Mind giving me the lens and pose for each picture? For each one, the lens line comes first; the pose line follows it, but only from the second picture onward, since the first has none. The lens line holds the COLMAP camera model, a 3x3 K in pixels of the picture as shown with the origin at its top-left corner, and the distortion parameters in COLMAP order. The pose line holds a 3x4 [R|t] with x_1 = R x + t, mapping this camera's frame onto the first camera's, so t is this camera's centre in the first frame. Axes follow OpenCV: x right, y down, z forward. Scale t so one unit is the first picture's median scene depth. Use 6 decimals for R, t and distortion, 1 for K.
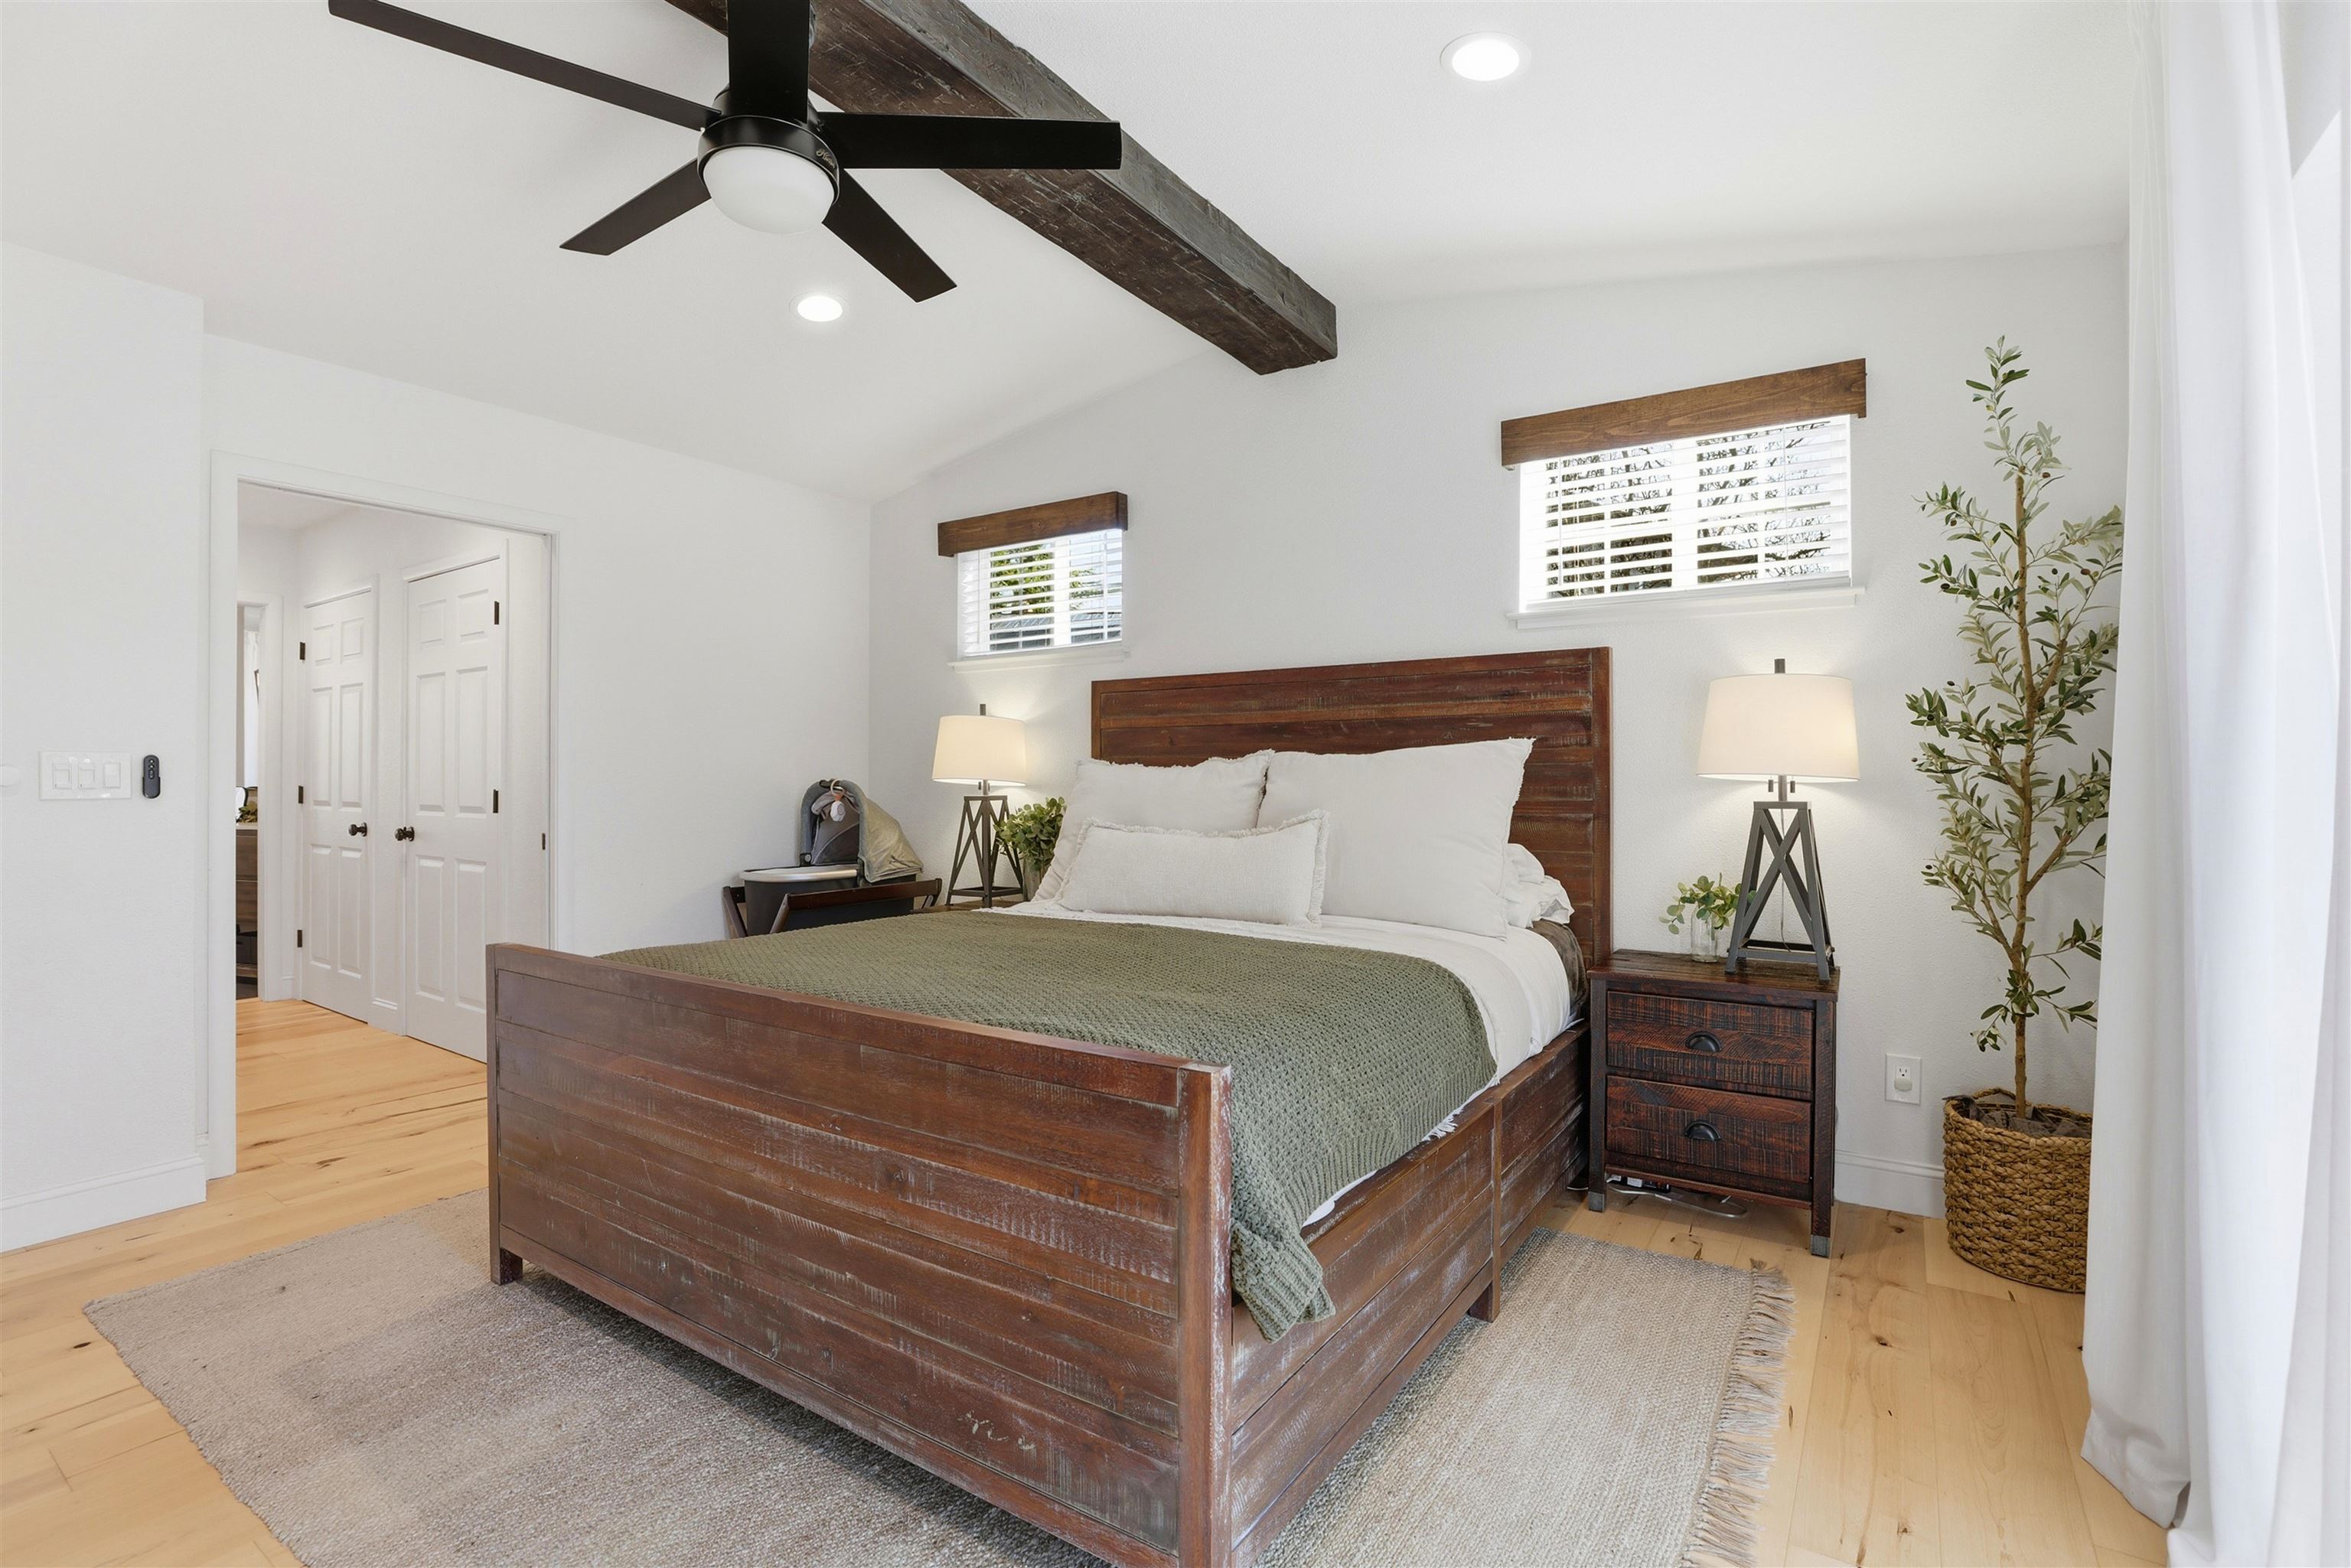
lens RADIAL K [[1086.8, 0, 1186.9], [0, 1086.8, 786.5], [0, 0, 1]] dist [-0.040453, 0.010694]
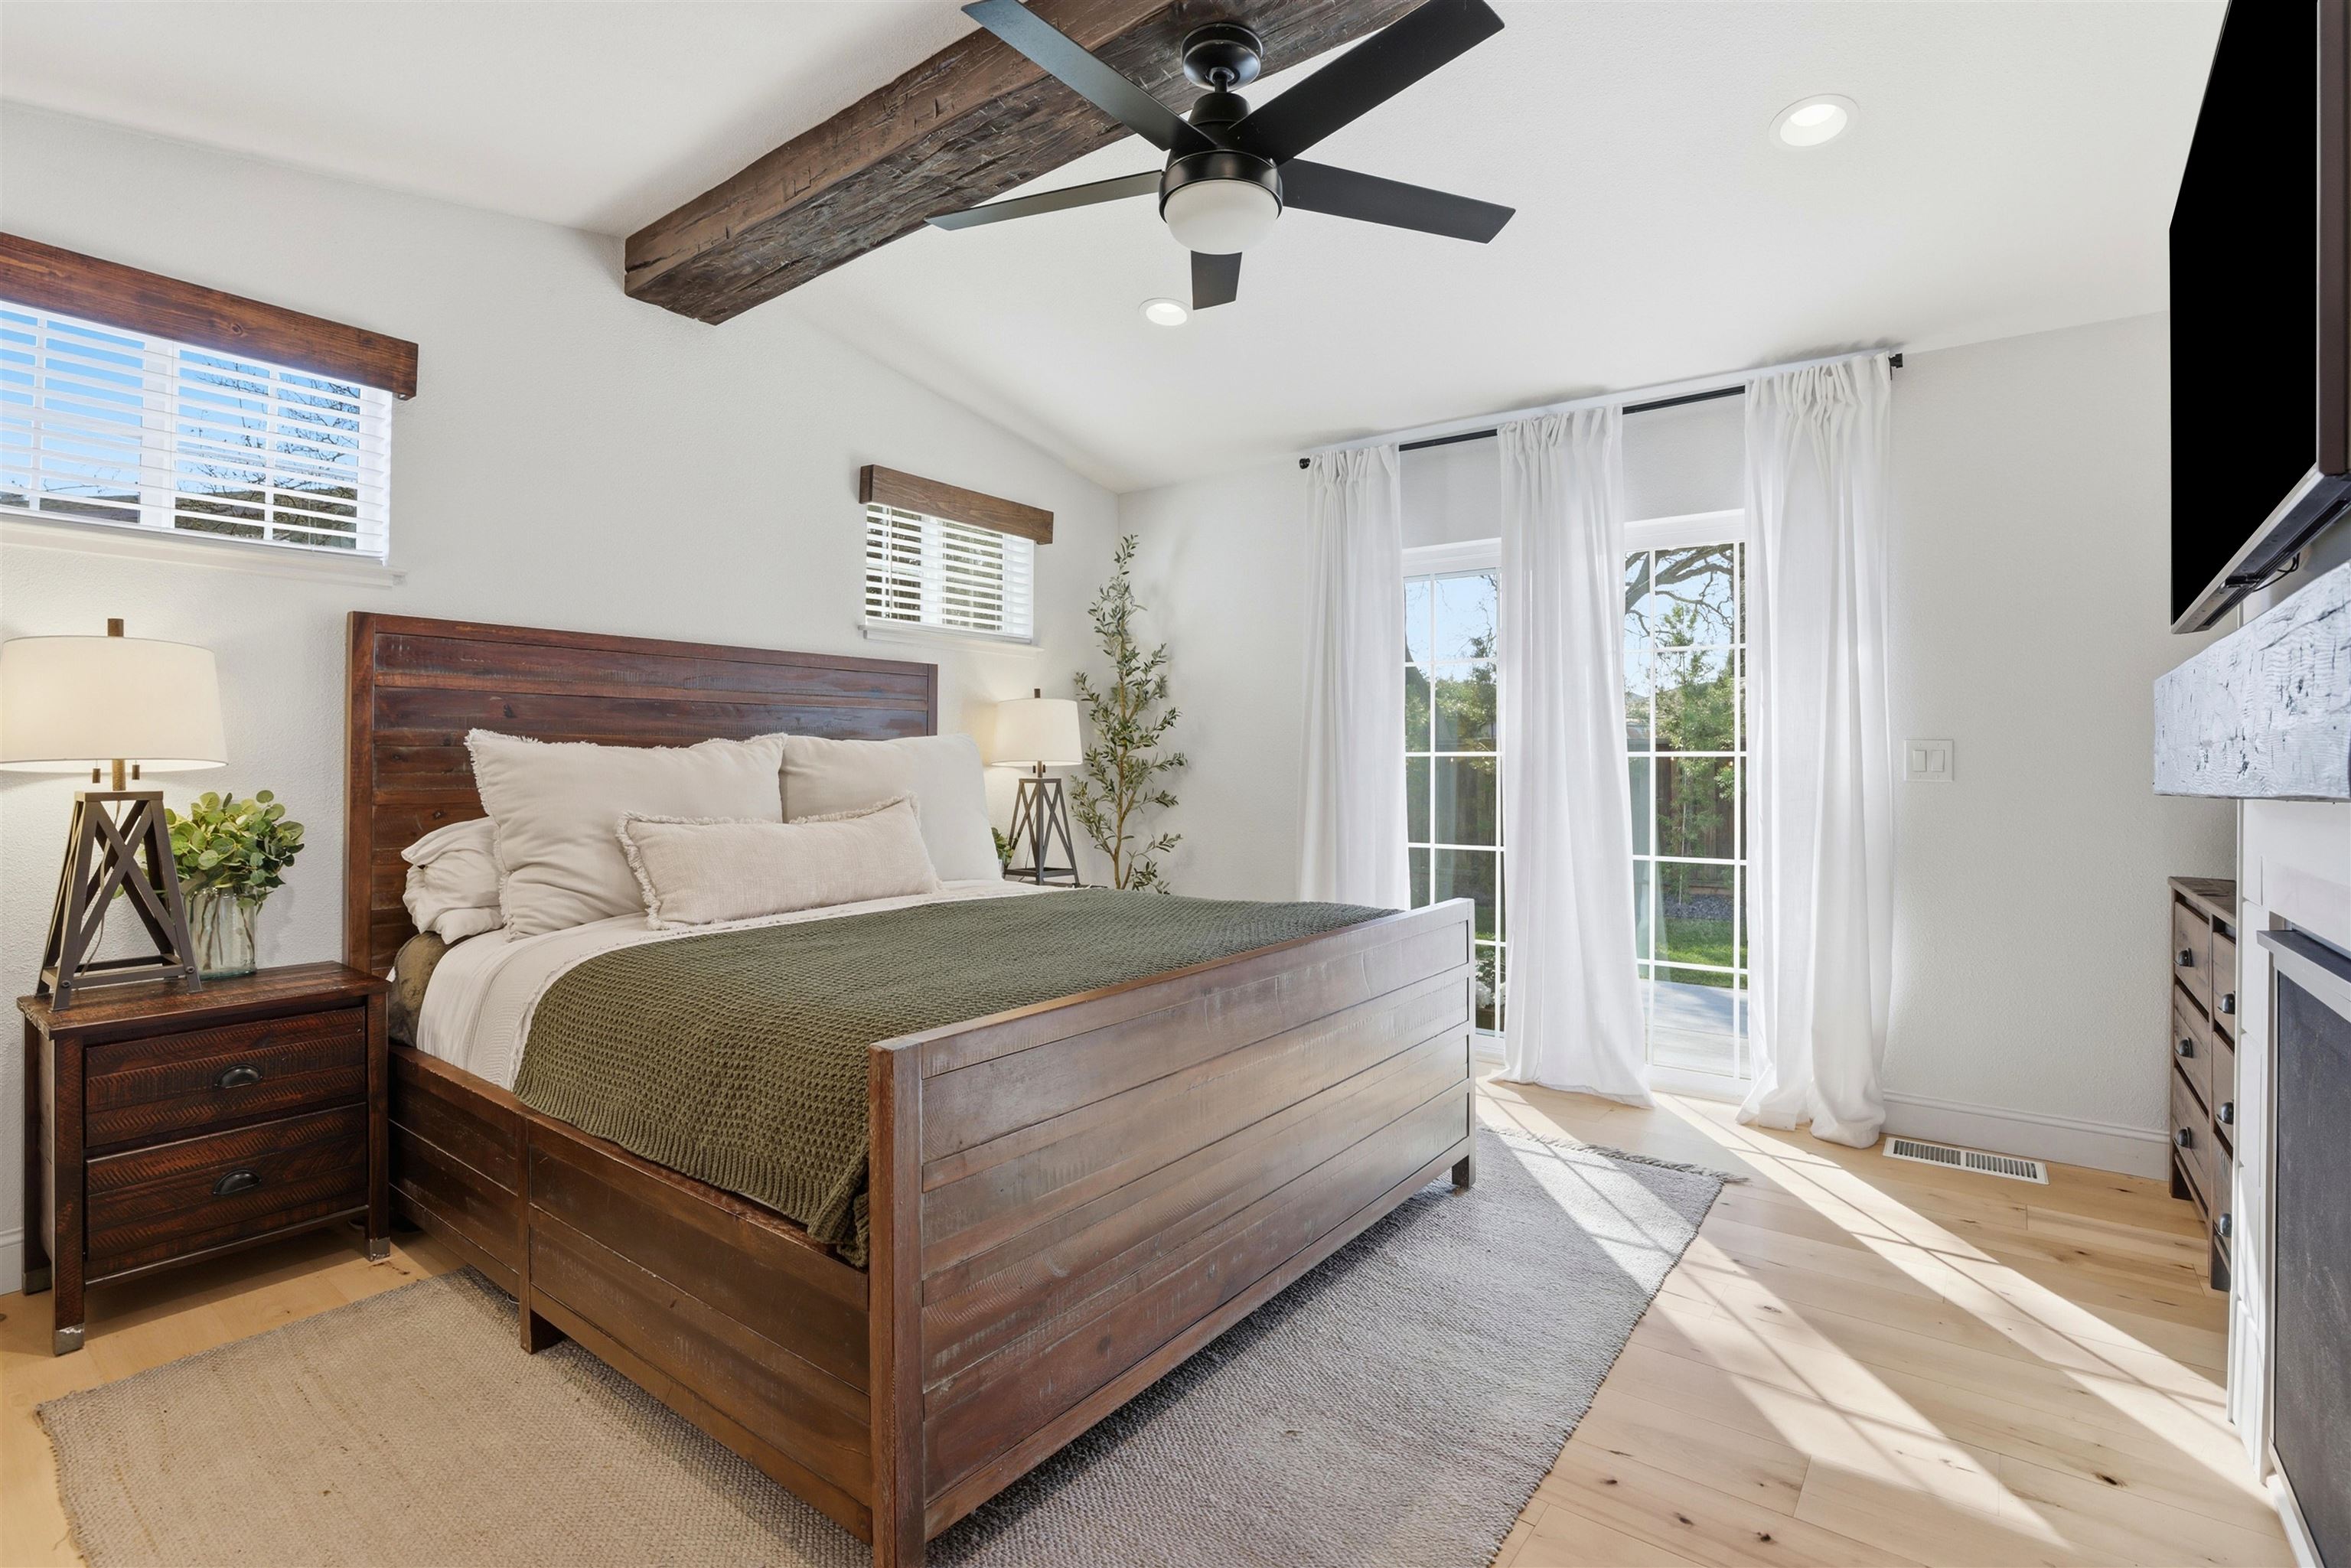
lens RADIAL K [[1086.8, 0, 1188.5], [0, 1086.8, 764.7], [0, 0, 1]] dist [-0.040453, 0.010694]
pose [[0.054546, 0.002405, 0.998508, -0.817832], [0.005675, 0.999980, -0.002718, -0.000225], [-0.998495, 0.005815, 0.054531, 0.542966]]
